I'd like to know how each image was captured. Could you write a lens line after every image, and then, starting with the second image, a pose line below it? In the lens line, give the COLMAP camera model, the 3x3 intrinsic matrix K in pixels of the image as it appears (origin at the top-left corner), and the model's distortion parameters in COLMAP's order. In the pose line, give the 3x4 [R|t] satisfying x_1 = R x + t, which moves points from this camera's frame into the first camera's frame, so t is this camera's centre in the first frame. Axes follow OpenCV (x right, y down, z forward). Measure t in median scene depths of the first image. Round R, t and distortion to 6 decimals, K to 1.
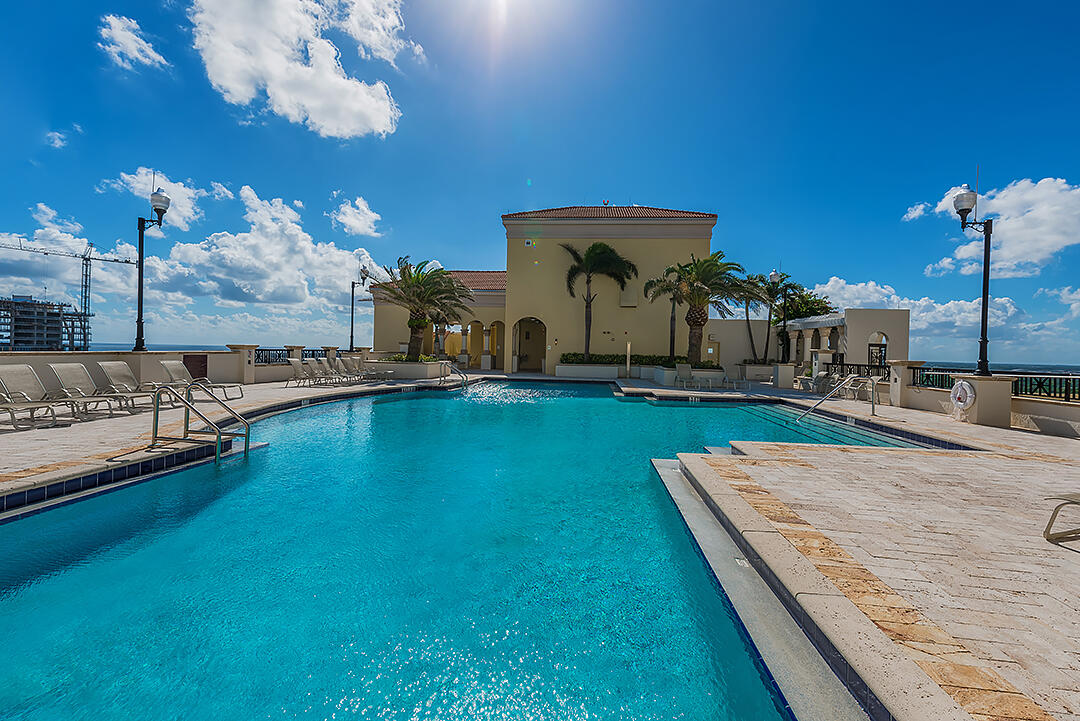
lens RADIAL K [[489.1, 0, 540.6], [0, 489.1, 354.9], [0, 0, 1]] dist [-0.000554, 0.000884]
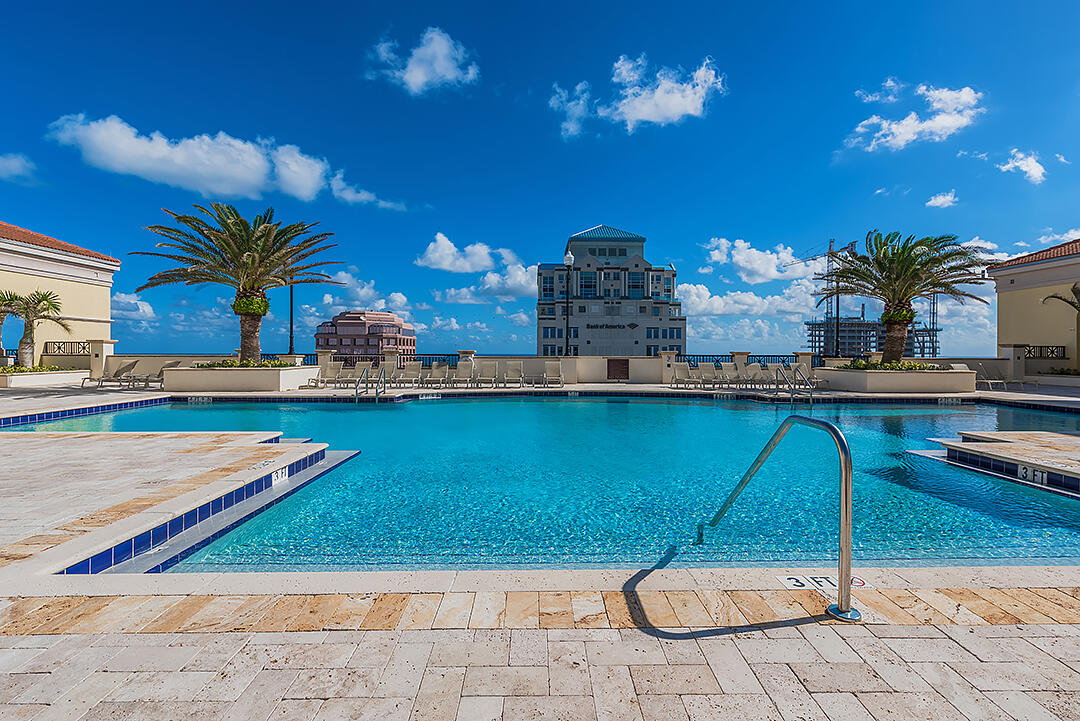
lens RADIAL K [[489.1, 0, 548.6], [0, 489.1, 358.9], [0, 0, 1]] dist [-0.000554, 0.000884]
pose [[0.127180, -0.008899, -0.991840, 0.360760], [-0.009496, 0.999903, -0.010189, 0.008192], [0.991834, 0.010714, 0.127083, 0.343659]]
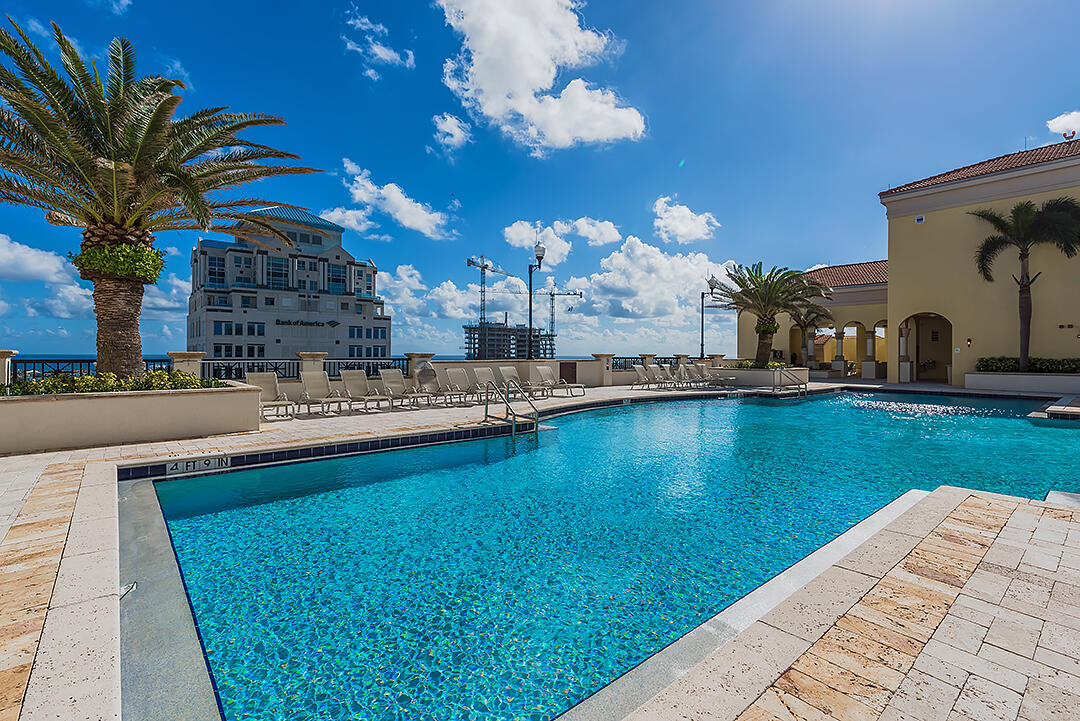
lens RADIAL K [[489.1, 0, 546.1], [0, 489.1, 355.6], [0, 0, 1]] dist [-0.000554, 0.000884]
pose [[0.720798, -0.017607, -0.692922, 0.086850], [0.006211, 0.999801, -0.018944, 0.003322], [0.693118, 0.009352, 0.720764, 0.009886]]
